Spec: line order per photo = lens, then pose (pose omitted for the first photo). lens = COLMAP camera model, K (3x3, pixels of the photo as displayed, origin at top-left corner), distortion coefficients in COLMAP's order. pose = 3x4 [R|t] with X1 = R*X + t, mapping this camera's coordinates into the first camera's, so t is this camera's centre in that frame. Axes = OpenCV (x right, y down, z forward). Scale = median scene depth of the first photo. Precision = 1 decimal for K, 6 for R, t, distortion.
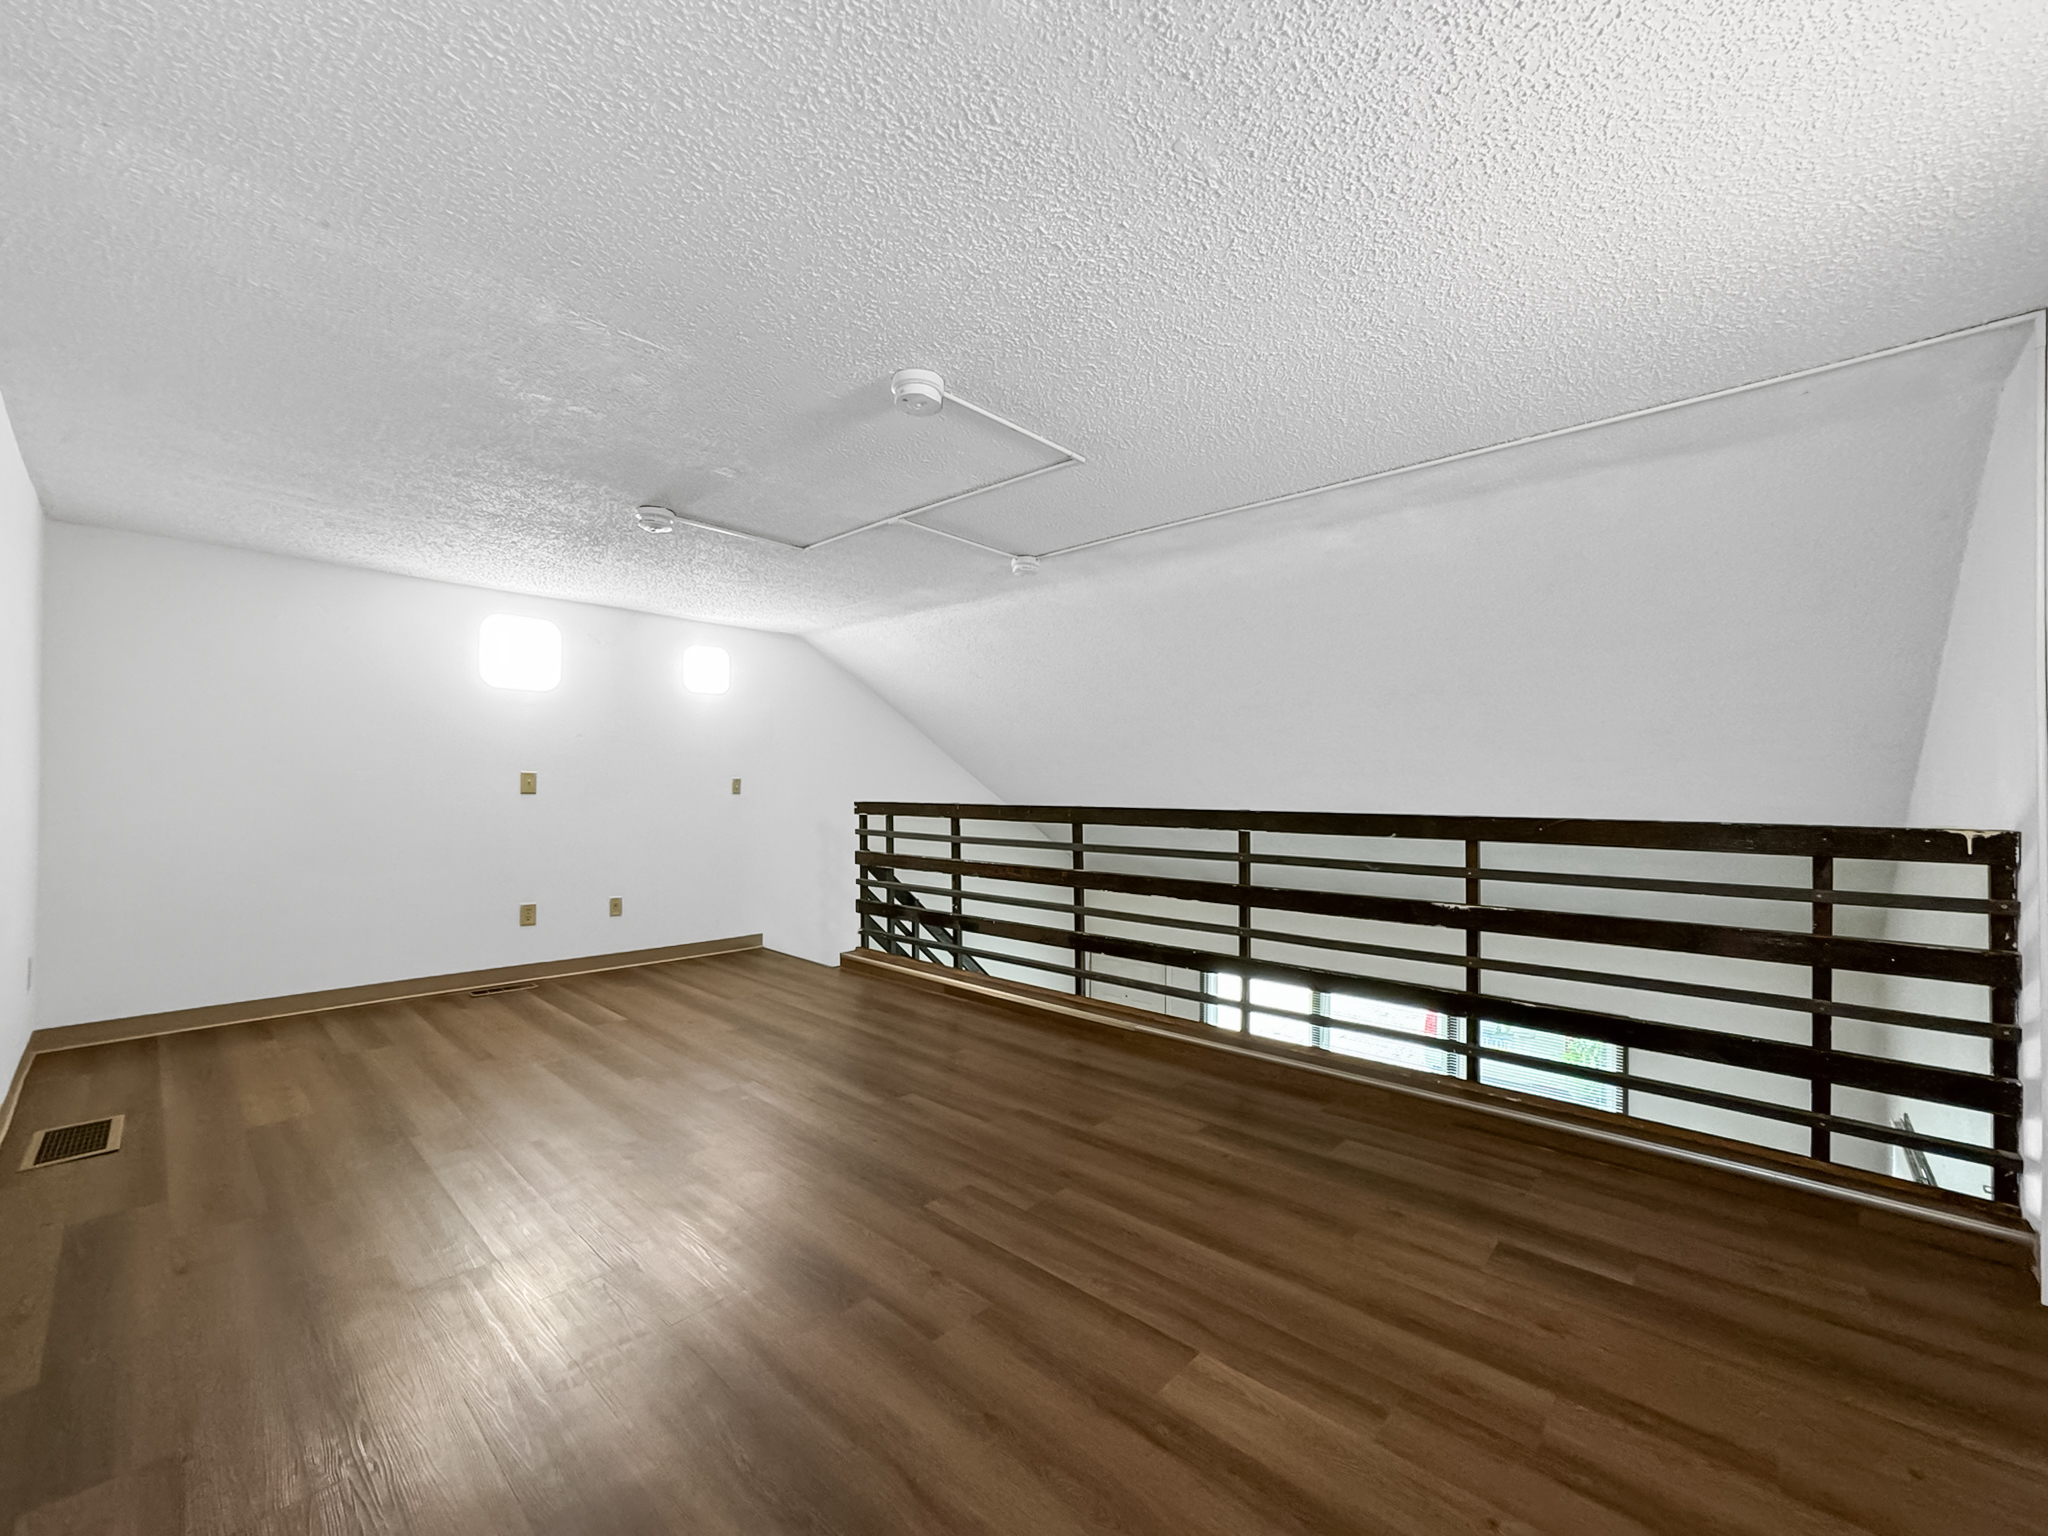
lens RADIAL K [[828.2, 0, 1032.9], [0, 828.2, 795.9], [0, 0, 1]] dist [-0.031780, 0.013708]
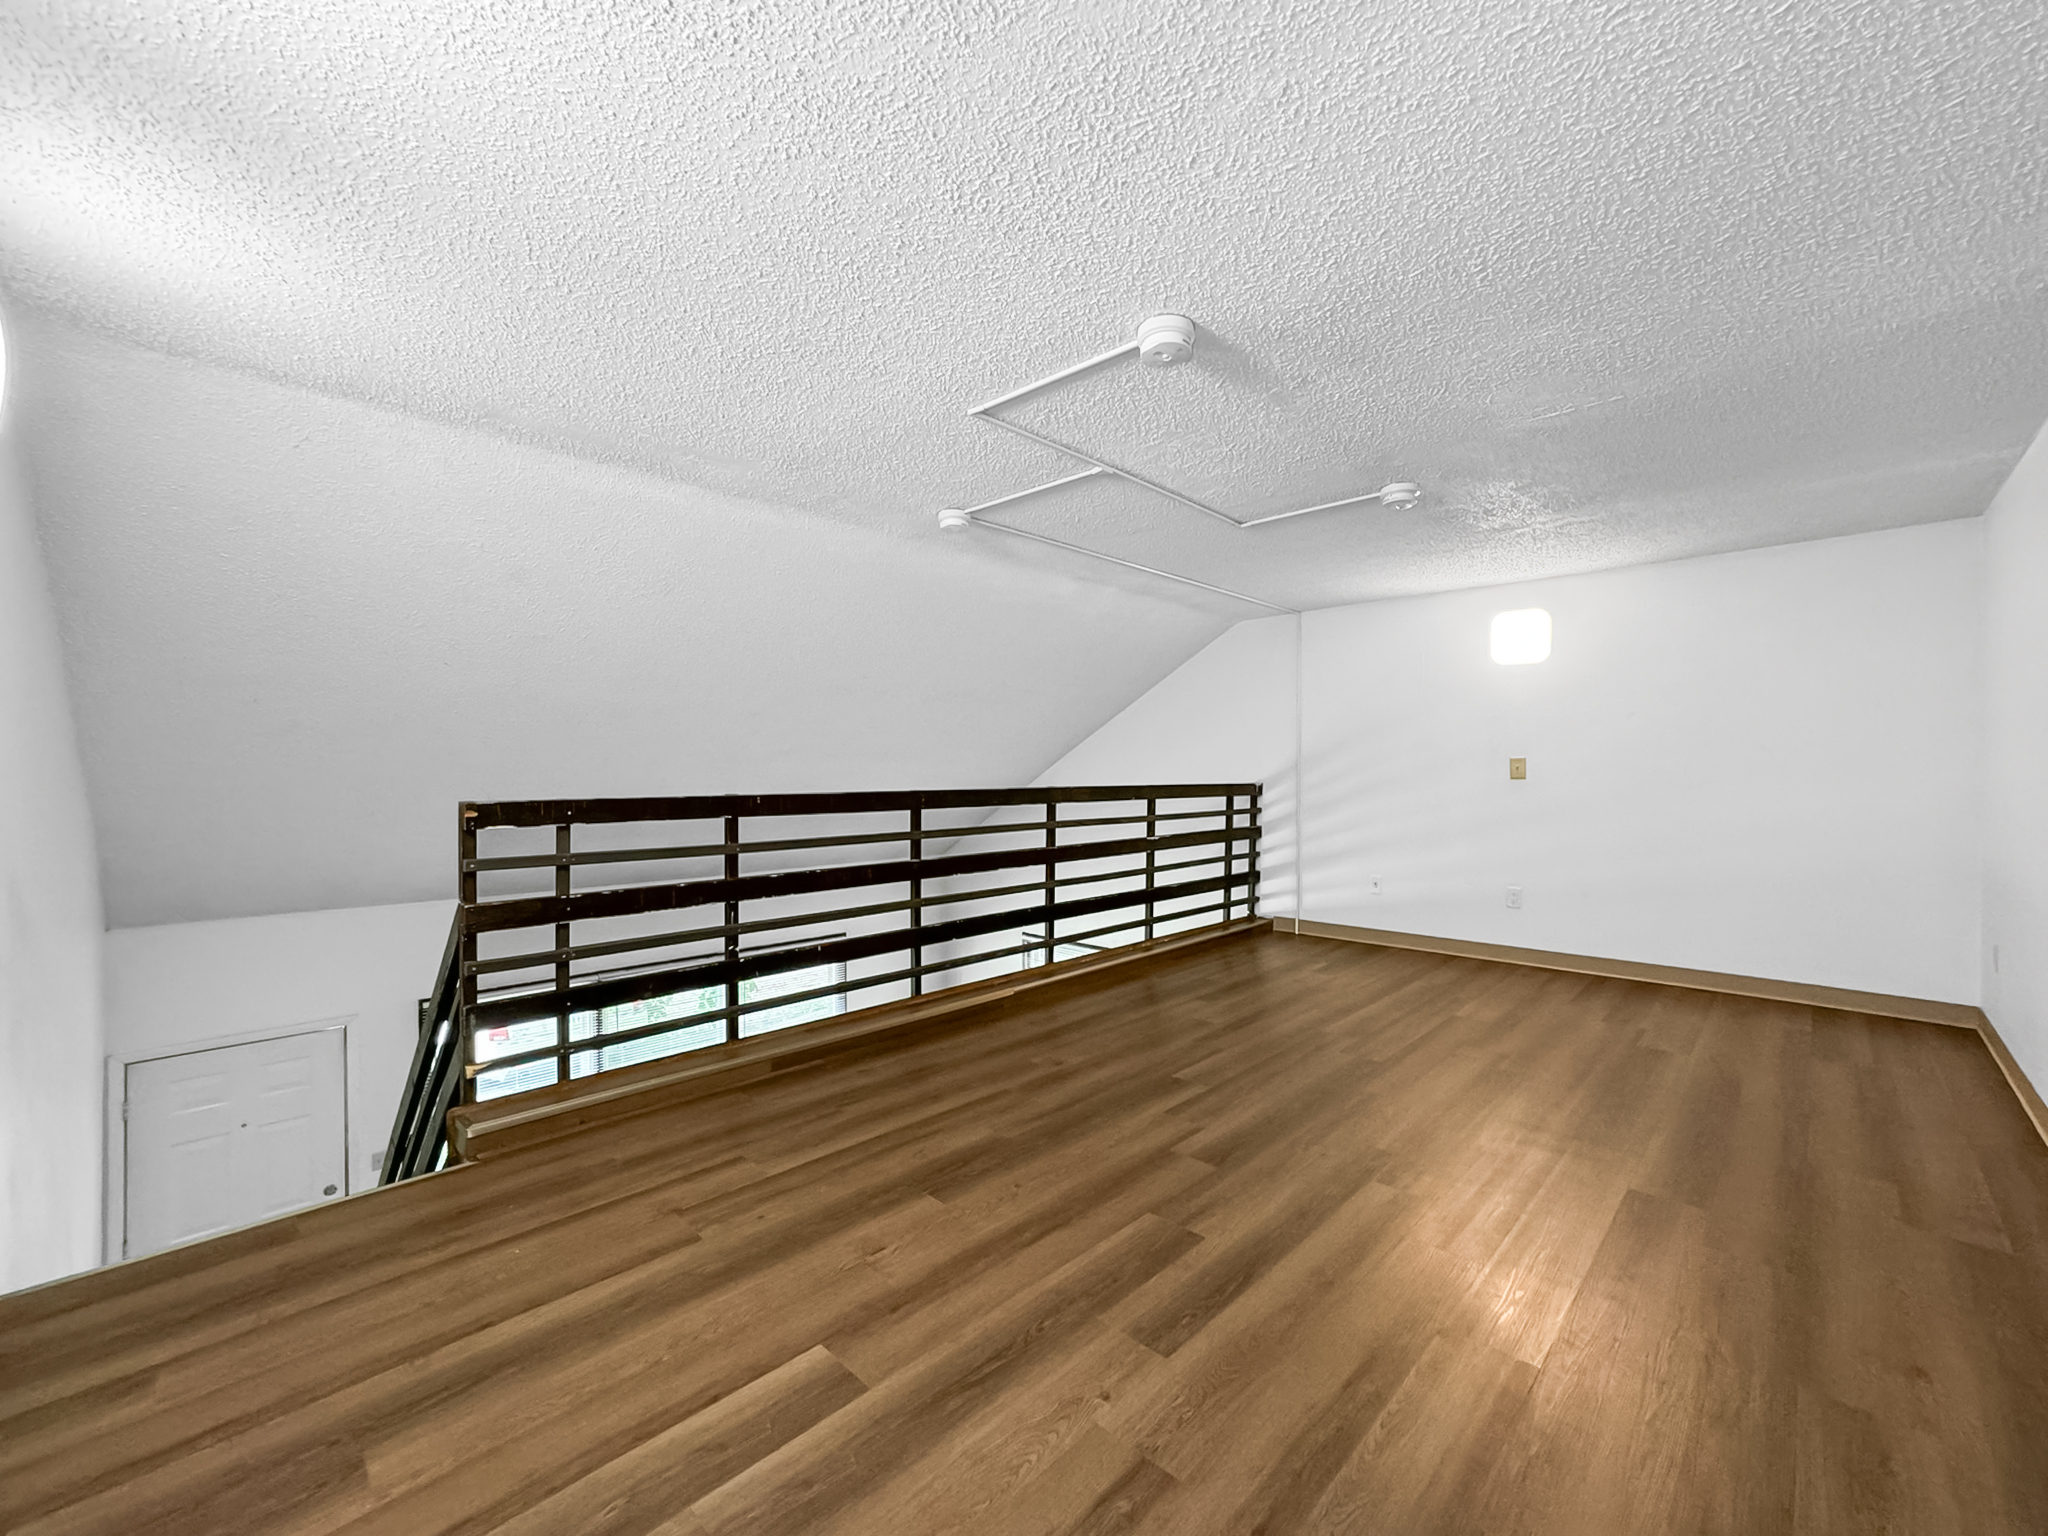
lens RADIAL K [[832.2, 0, 1022.4], [0, 832.2, 775.6], [0, 0, 1]] dist [-0.039105, 0.019476]
pose [[0.041658, -0.004745, 0.999121, -0.853471], [0.020164, 0.999789, 0.003908, -0.004645], [-0.998928, 0.019984, 0.041745, 0.842003]]
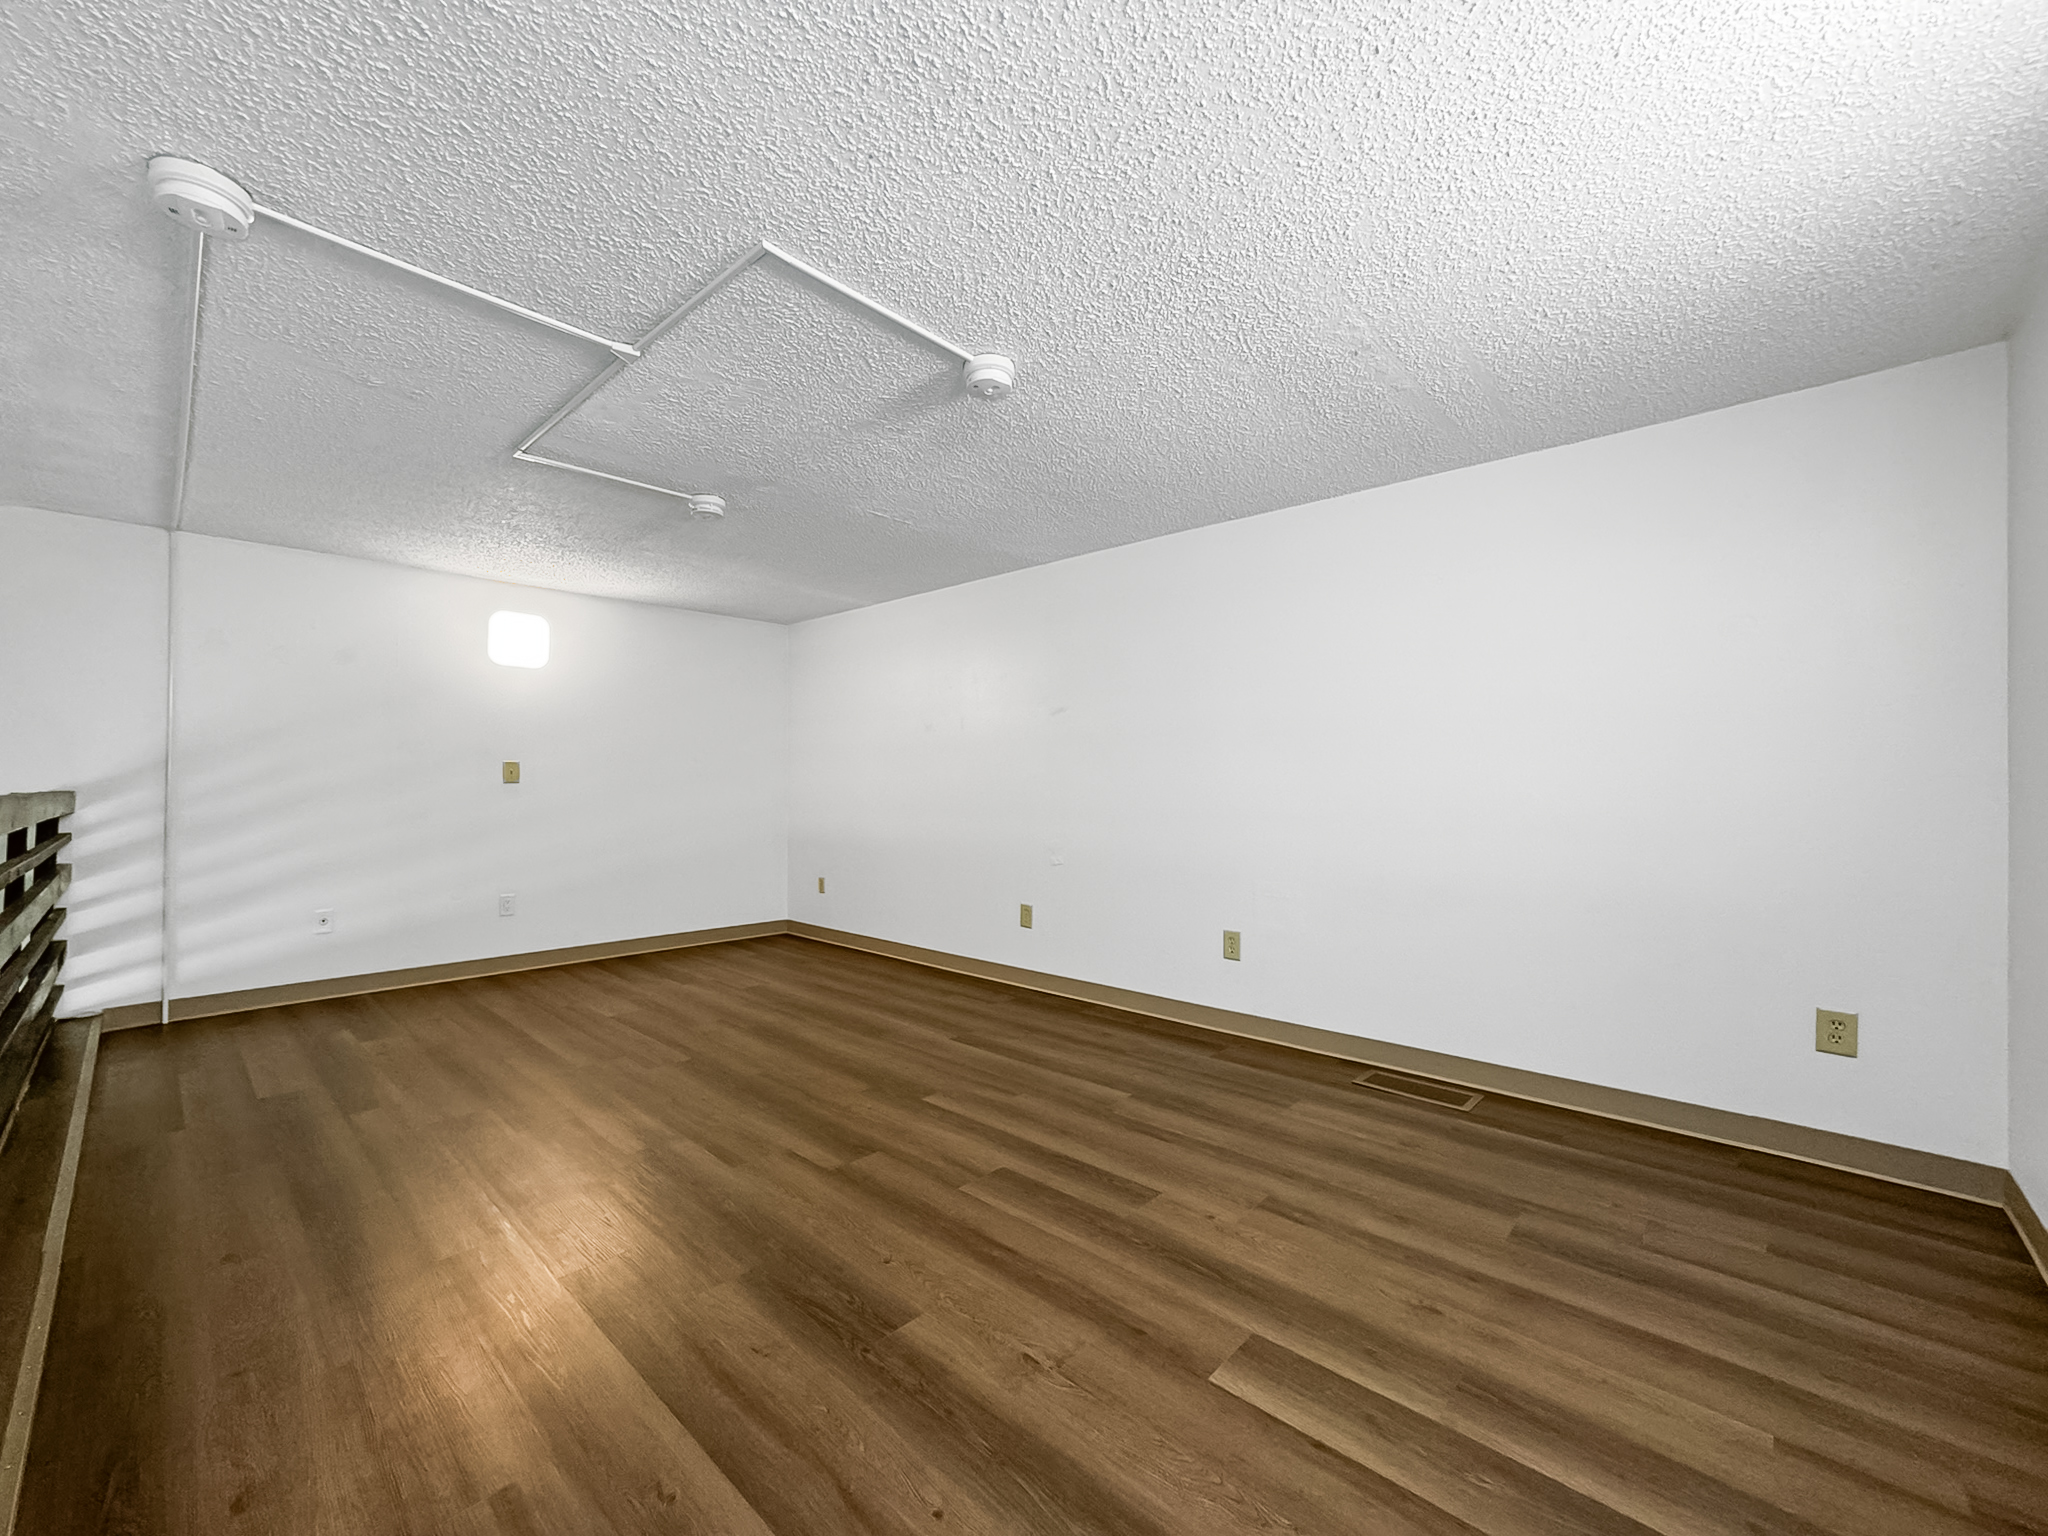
lens RADIAL K [[832.2, 0, 1022.4], [0, 832.2, 775.6], [0, 0, 1]] dist [-0.039105, 0.019476]
pose [[-0.999898, 0.000551, 0.014264, -0.395078], [0.000664, 0.999969, 0.007871, -0.000262], [-0.014259, 0.007880, -0.999867, 1.313830]]
